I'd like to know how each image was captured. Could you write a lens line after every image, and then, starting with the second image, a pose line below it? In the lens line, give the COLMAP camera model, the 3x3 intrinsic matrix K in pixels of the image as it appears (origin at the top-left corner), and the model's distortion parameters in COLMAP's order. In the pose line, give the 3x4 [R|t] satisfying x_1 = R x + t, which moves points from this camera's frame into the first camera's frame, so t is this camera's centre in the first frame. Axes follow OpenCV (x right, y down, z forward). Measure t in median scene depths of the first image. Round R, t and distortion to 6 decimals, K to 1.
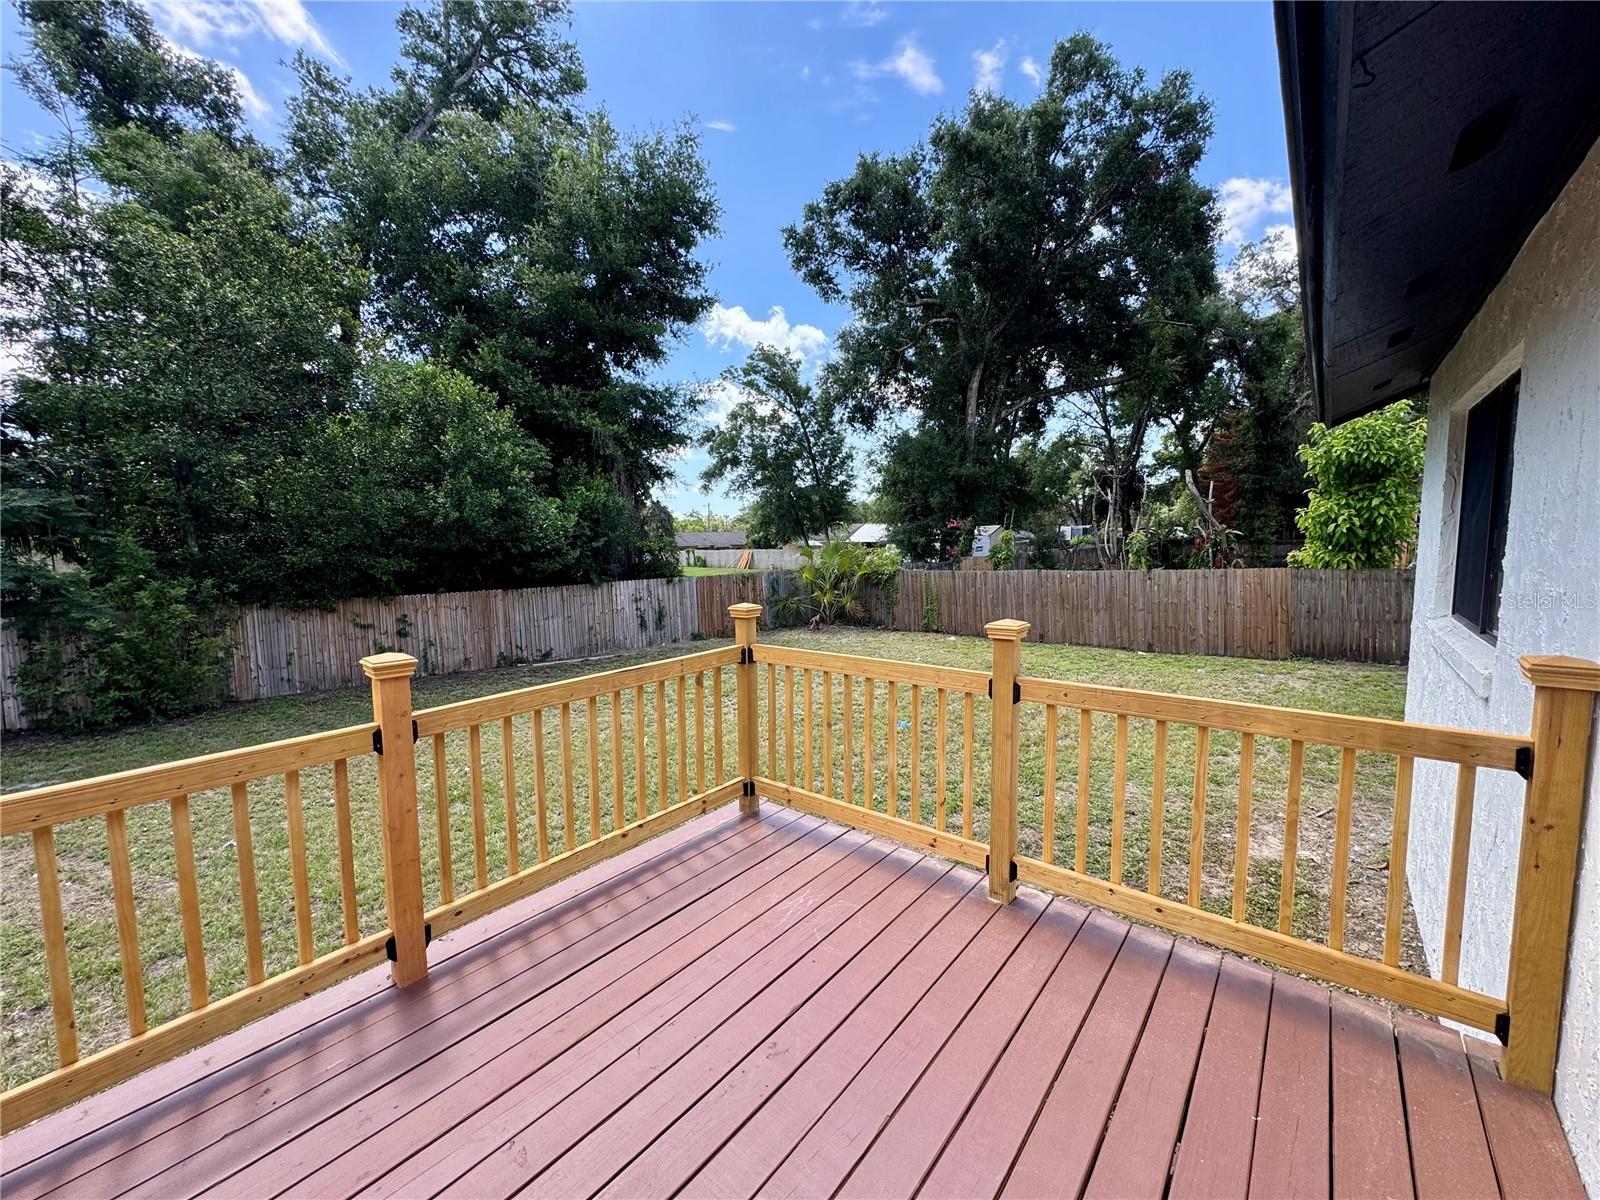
lens RADIAL K [[640.0, 0, 804.0], [0, 640.0, 593.4], [0, 0, 1]] dist [0.000855, 0.000251]
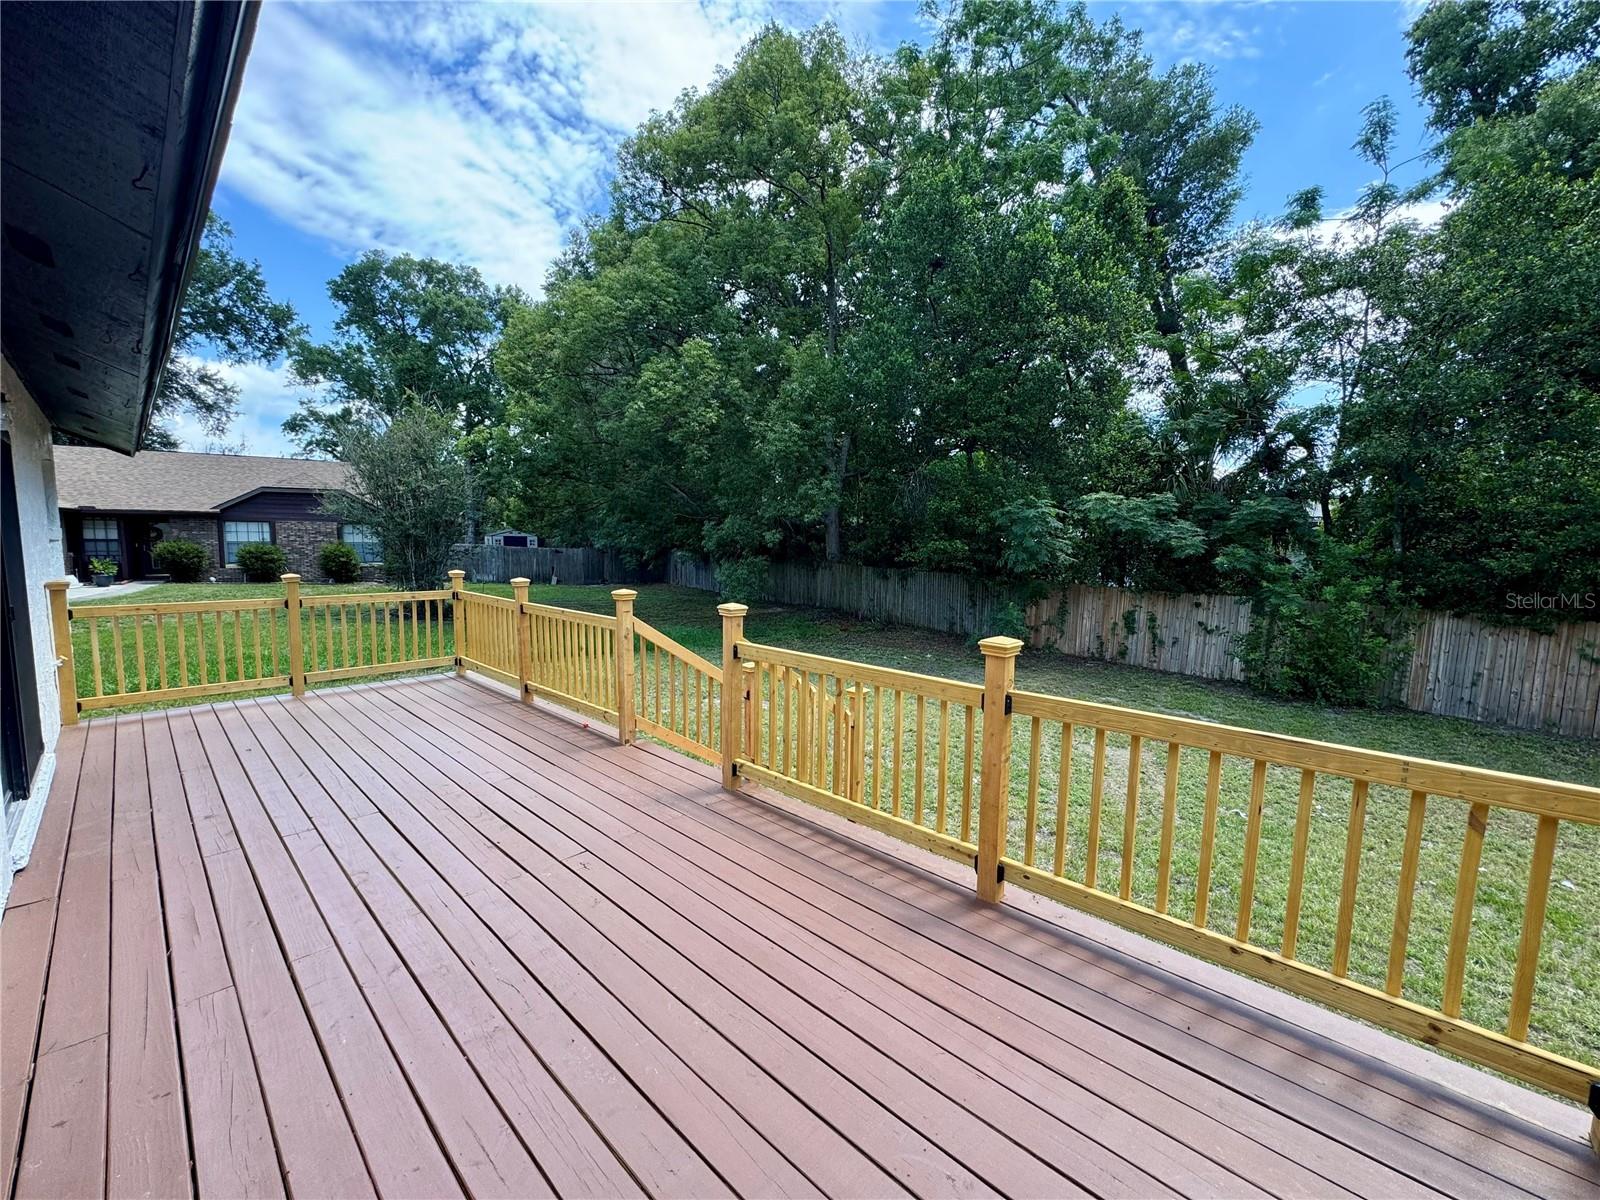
lens RADIAL K [[640.0, 0, 803.2], [0, 640.0, 599.2], [0, 0, 1]] dist [0.000855, 0.000251]
pose [[-0.074033, 0.107057, -0.991493, 0.131086], [-0.097167, 0.988716, 0.114012, -0.017381], [0.992511, 0.104781, -0.062795, 0.148832]]
